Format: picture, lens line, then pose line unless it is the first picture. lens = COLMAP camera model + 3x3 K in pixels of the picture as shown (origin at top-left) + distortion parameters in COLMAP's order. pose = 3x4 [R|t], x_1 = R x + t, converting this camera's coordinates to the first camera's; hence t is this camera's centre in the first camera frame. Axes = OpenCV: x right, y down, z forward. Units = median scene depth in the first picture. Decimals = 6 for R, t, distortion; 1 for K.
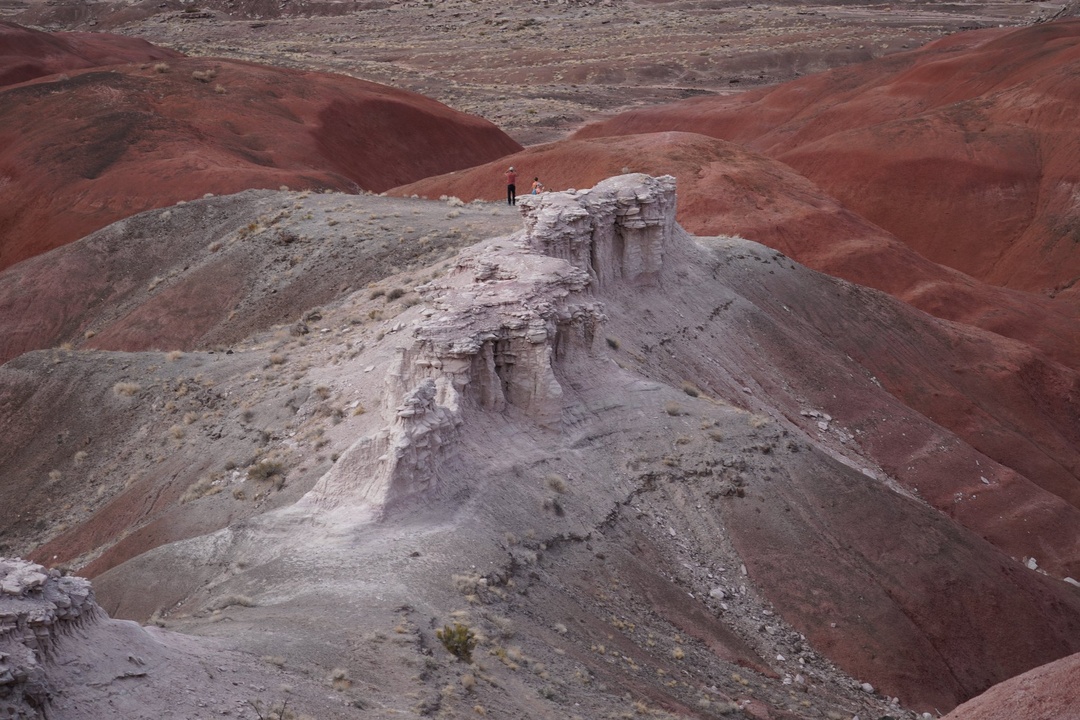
lens RADIAL K [[3468.3, 0, 539.4], [0, 3468.3, 358.8], [0, 0, 1]] dist [-0.015292, 0.000000]
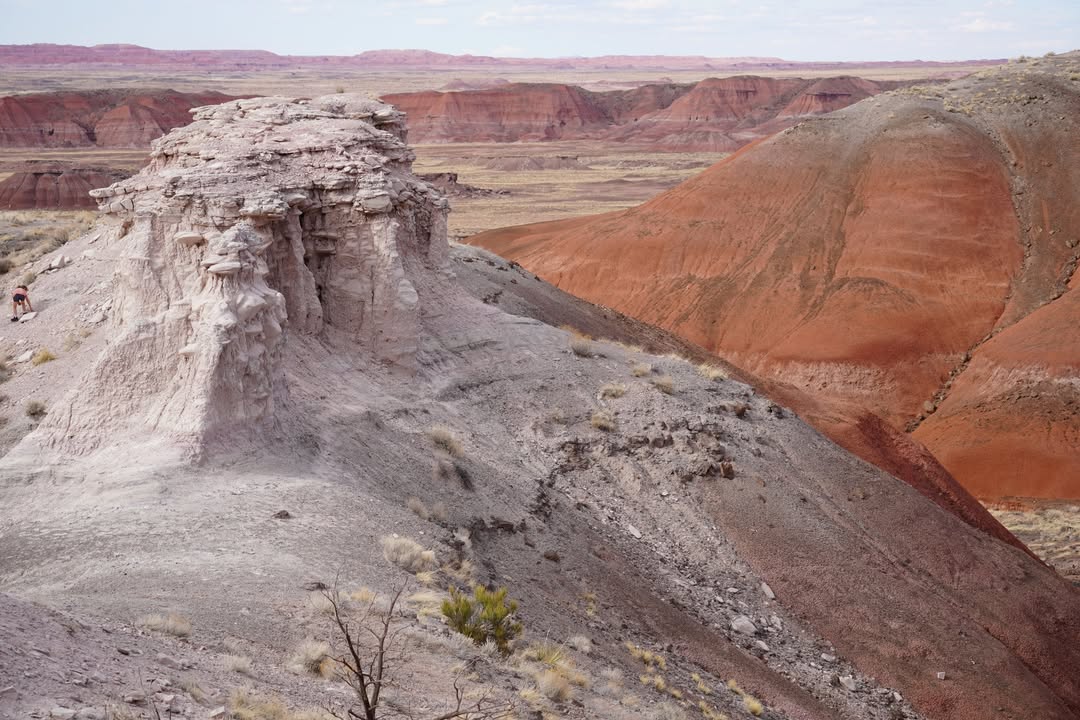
lens RADIAL K [[3468.3, 0, 541.9], [0, 3468.3, 362.9], [0, 0, 1]] dist [-0.015292, 0.000000]
pose [[0.975817, -0.021428, 0.217538, -0.098169], [0.044944, 0.993589, -0.103738, 0.080089], [-0.213921, 0.111007, 0.970523, 0.450335]]
